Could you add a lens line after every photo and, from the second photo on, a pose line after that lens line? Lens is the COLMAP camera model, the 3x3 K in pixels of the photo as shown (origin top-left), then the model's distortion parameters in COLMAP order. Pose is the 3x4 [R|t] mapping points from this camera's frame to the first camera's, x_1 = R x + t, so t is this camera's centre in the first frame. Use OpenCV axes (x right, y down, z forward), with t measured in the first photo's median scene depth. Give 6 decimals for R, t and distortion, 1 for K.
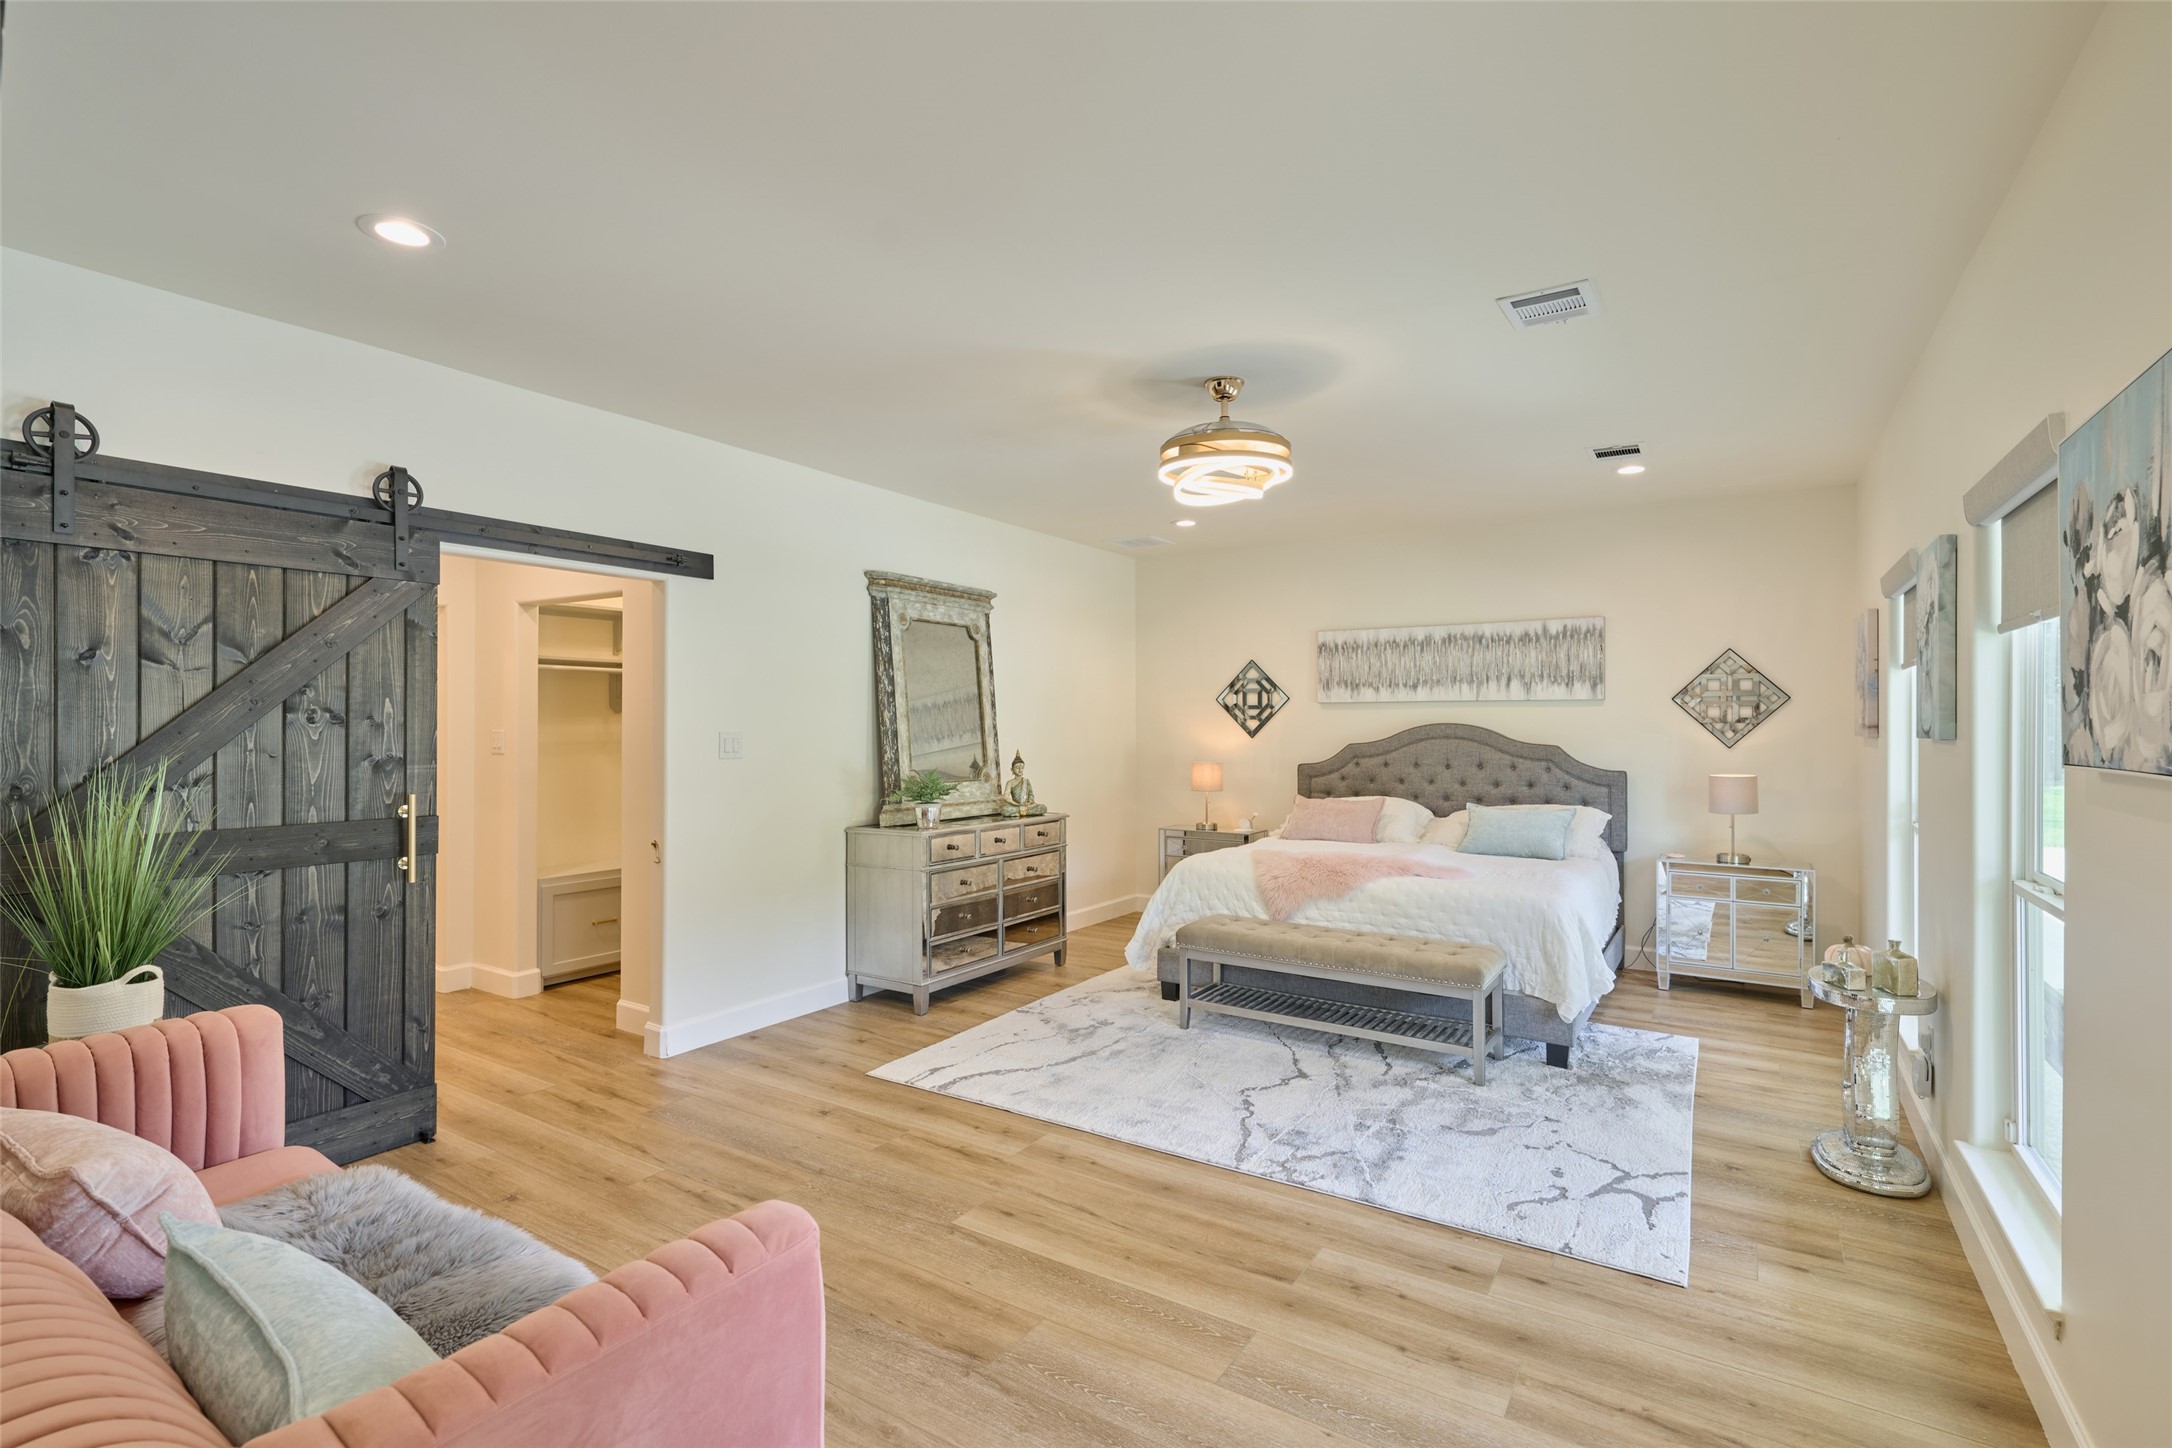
lens RADIAL K [[1003.1, 0, 1094.5], [0, 1003.1, 725.1], [0, 0, 1]] dist [0.002879, 0.002787]
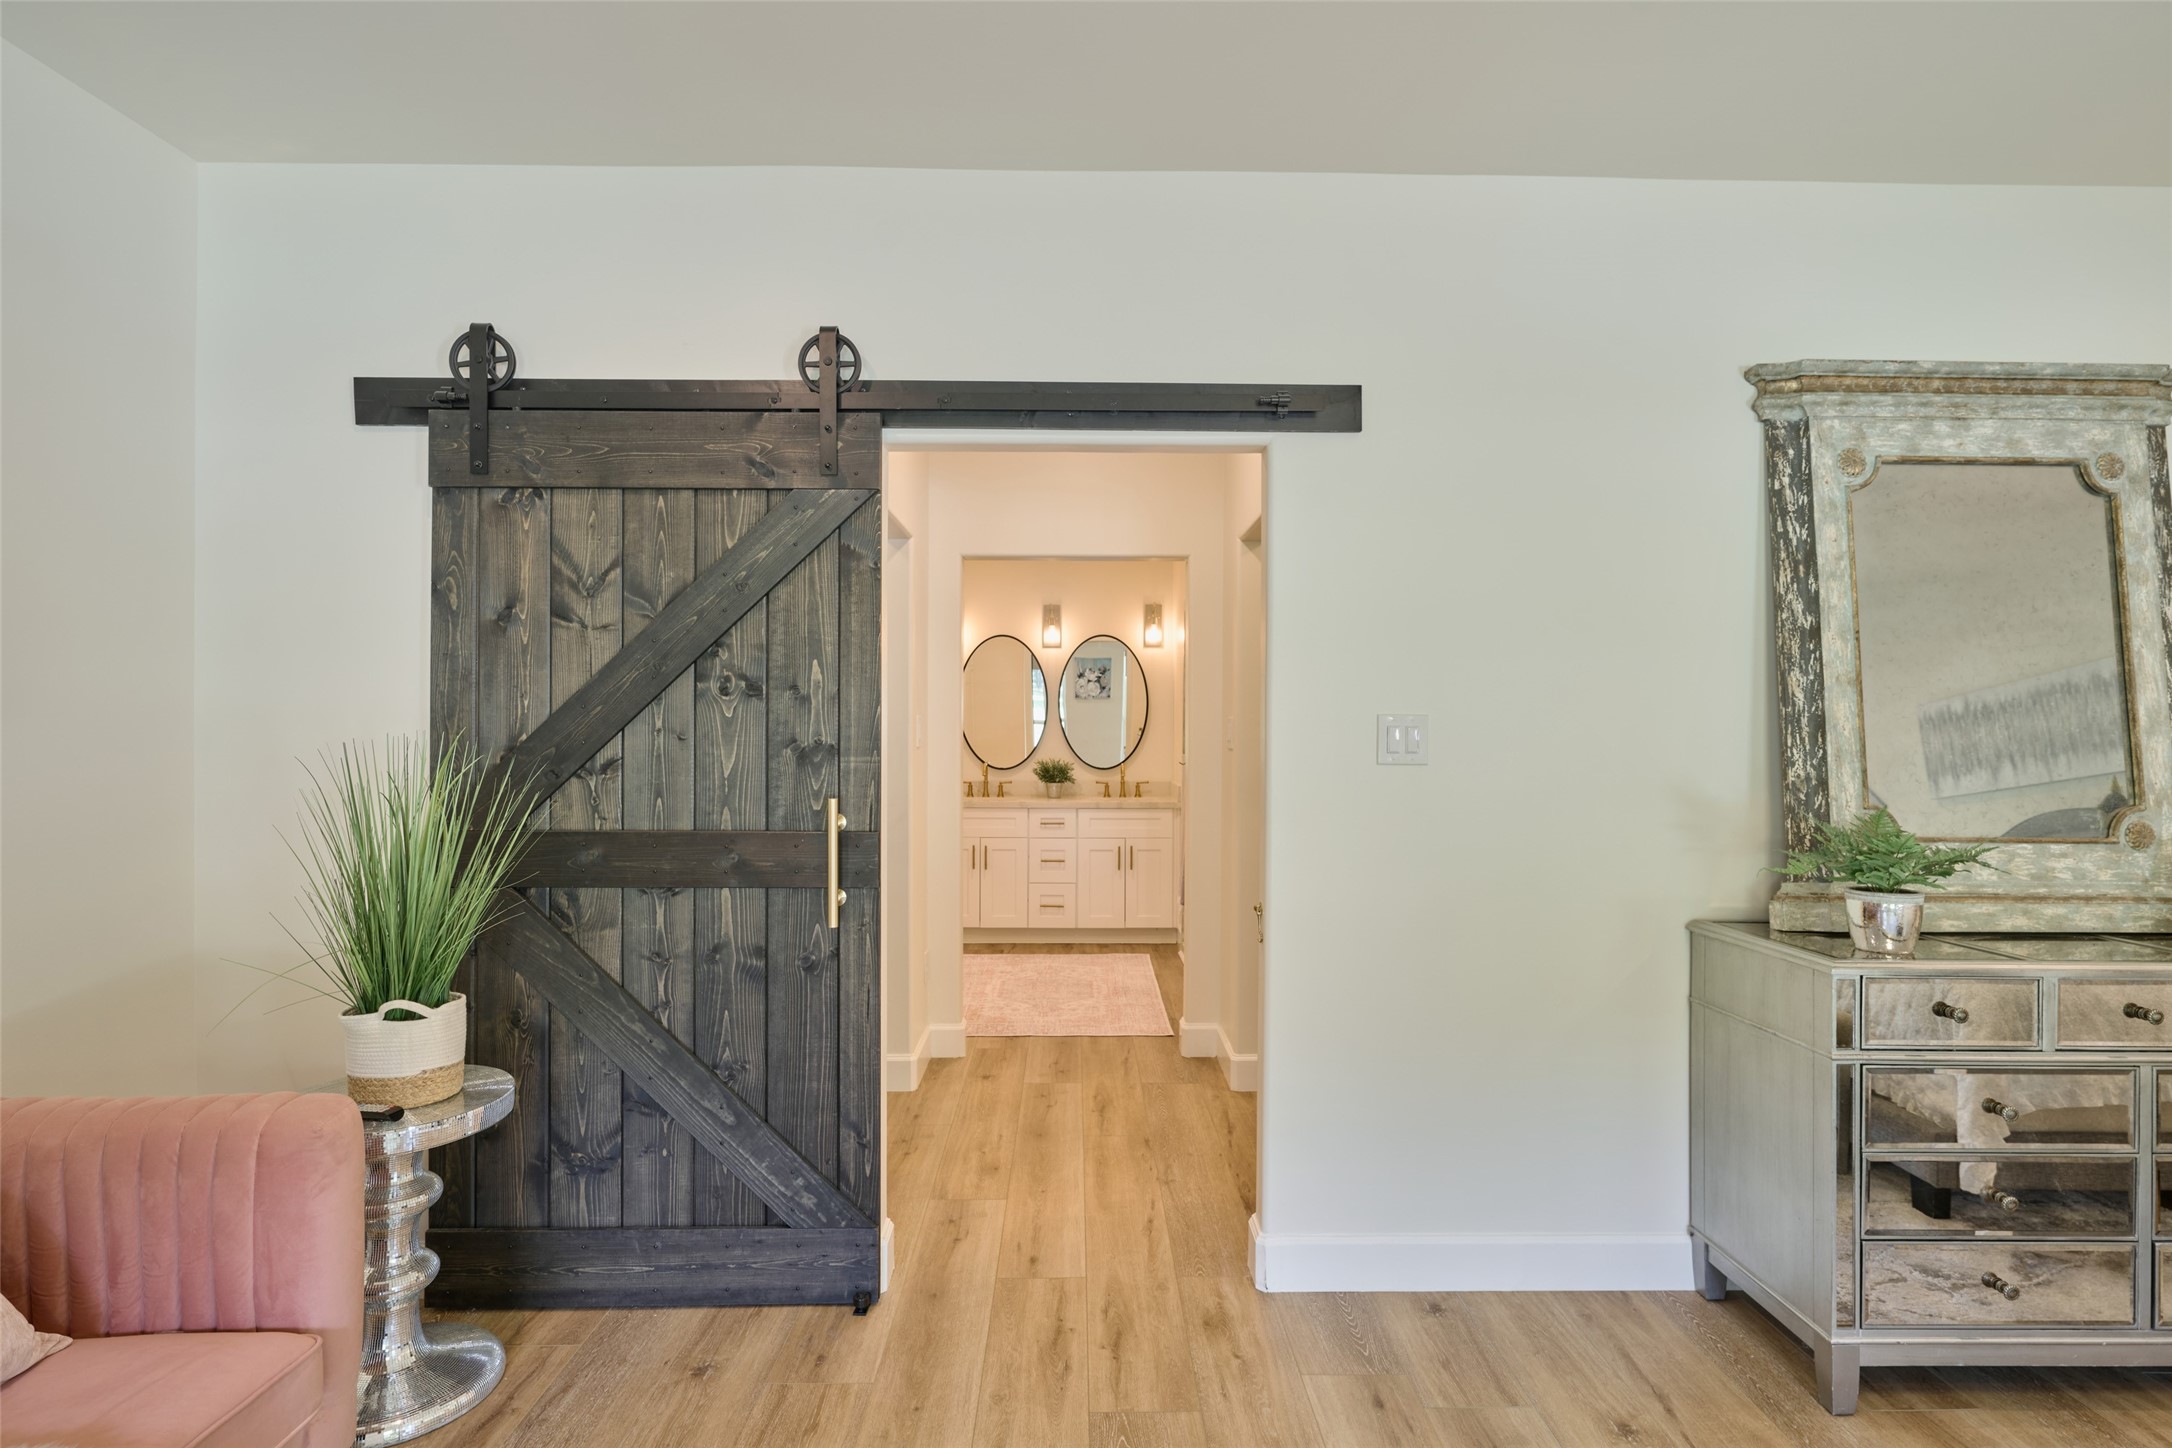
lens RADIAL K [[1136.5, 0, 1098.2], [0, 1136.5, 719.0], [0, 0, 1]] dist [-0.000472, 0.003569]
pose [[0.553192, 0.000457, -0.833054, 0.068771], [-0.004734, 0.999985, -0.002595, 0.016174], [0.833041, 0.005379, 0.553186, 0.743883]]
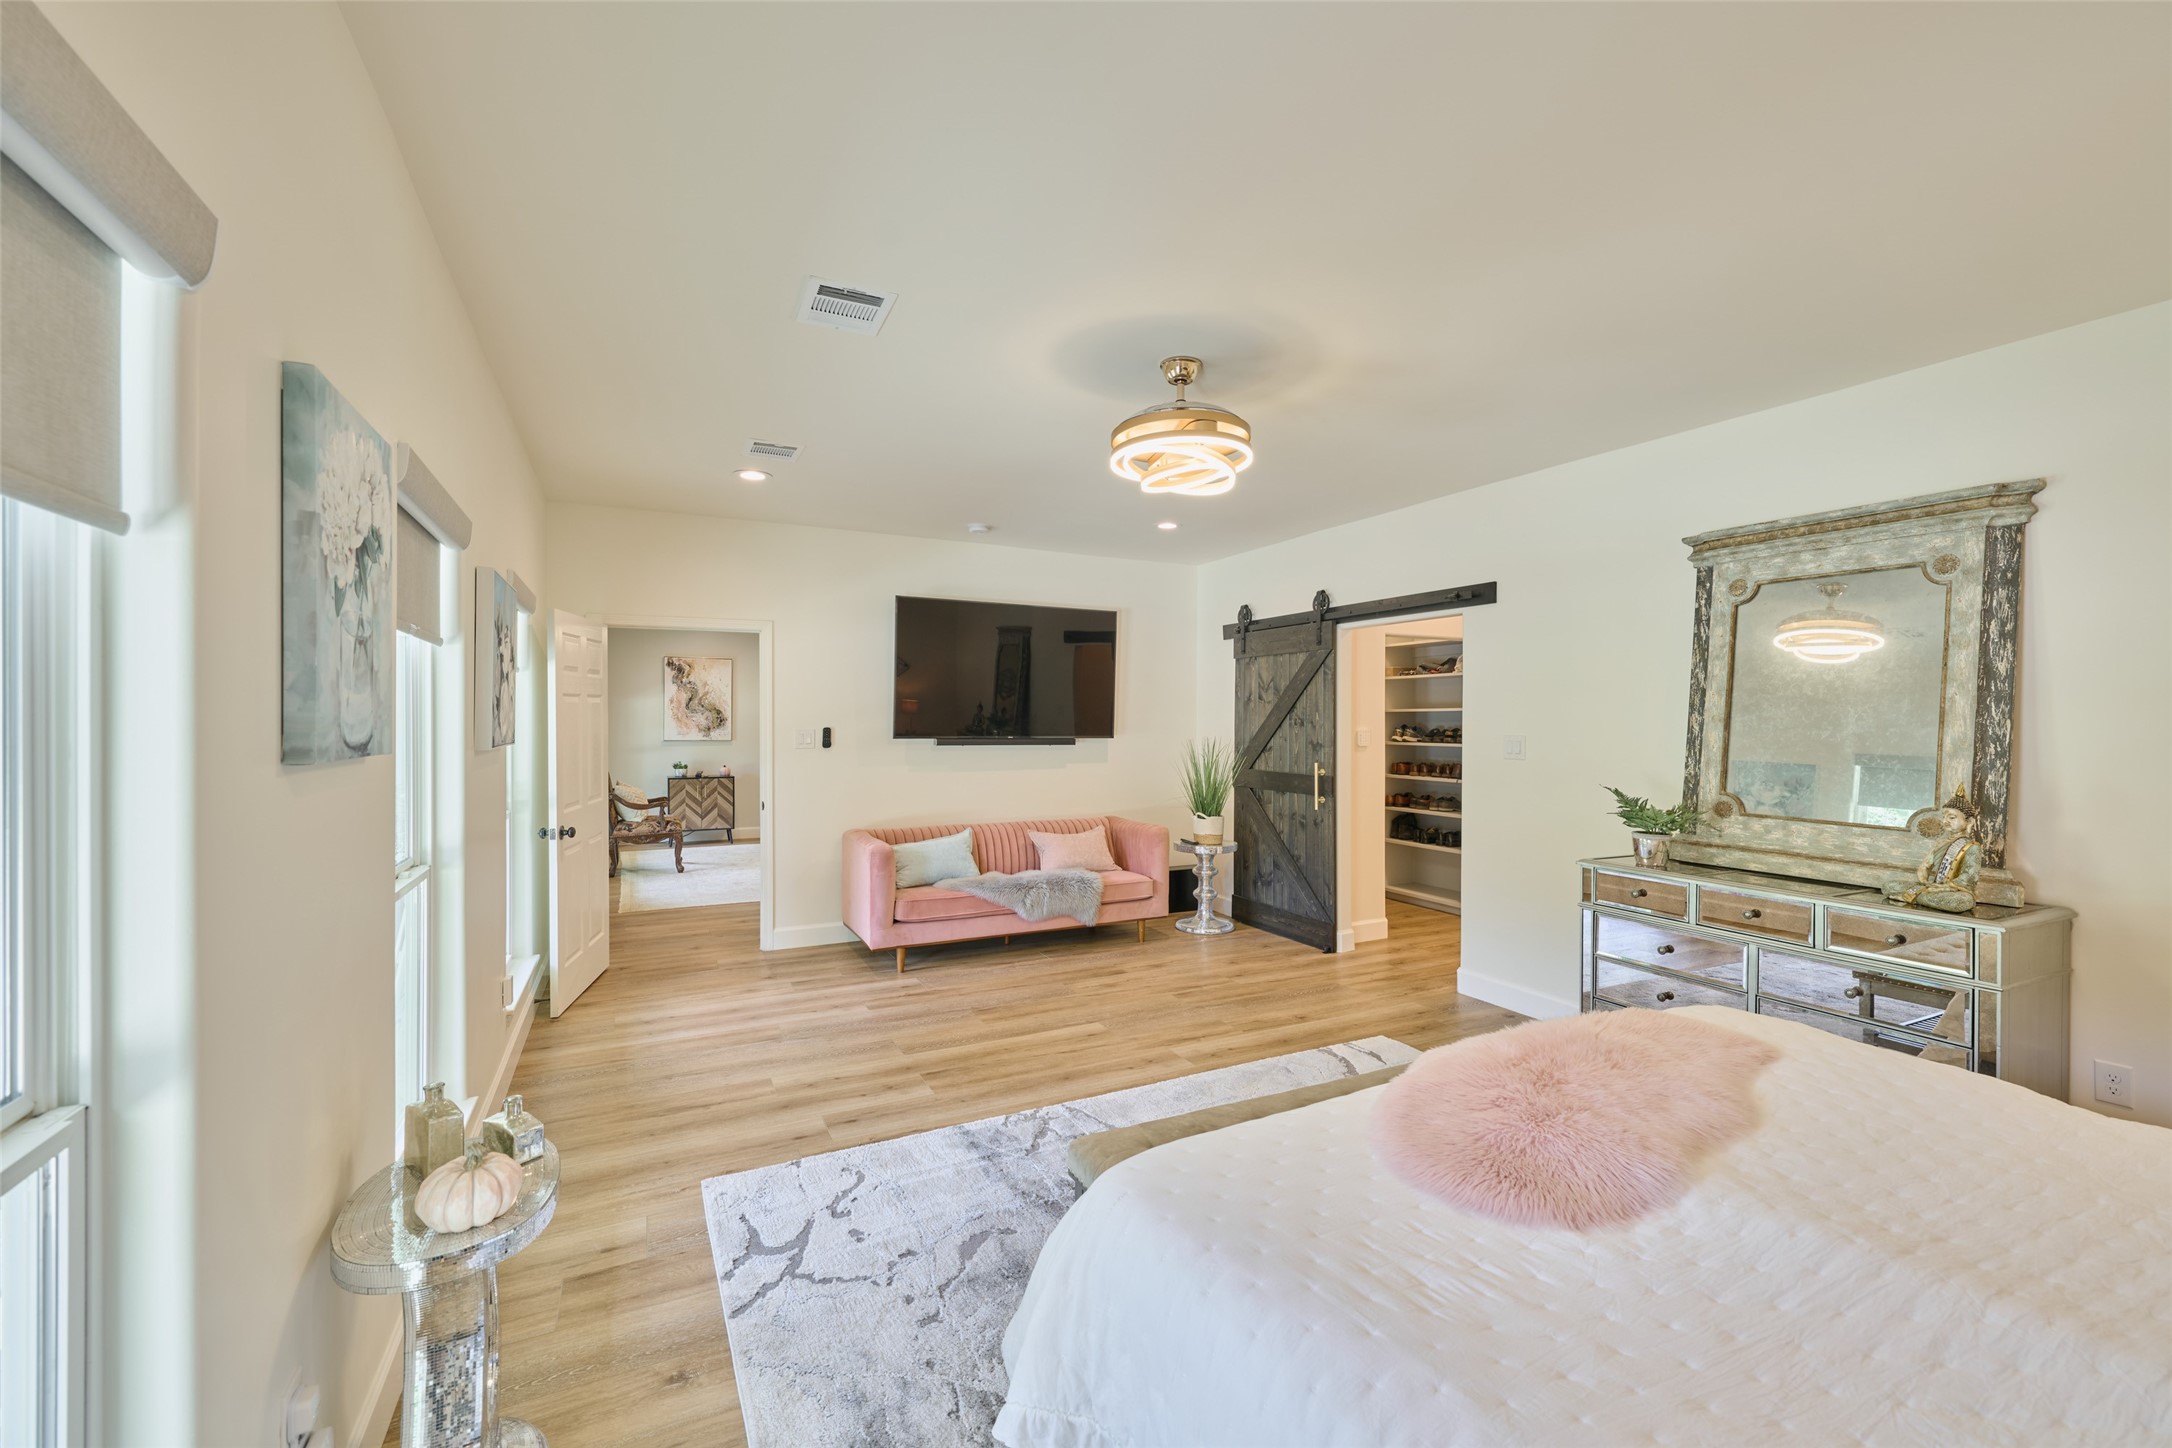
lens RADIAL K [[885.8, 0, 1093.9], [0, 885.8, 724.4], [0, 0, 1]] dist [-0.002108, -0.000027]
pose [[-0.506117, -0.001372, -0.862464, 0.997126], [-0.009526, 0.999947, 0.003999, -0.006511], [0.862412, 0.010240, -0.506103, 1.524844]]
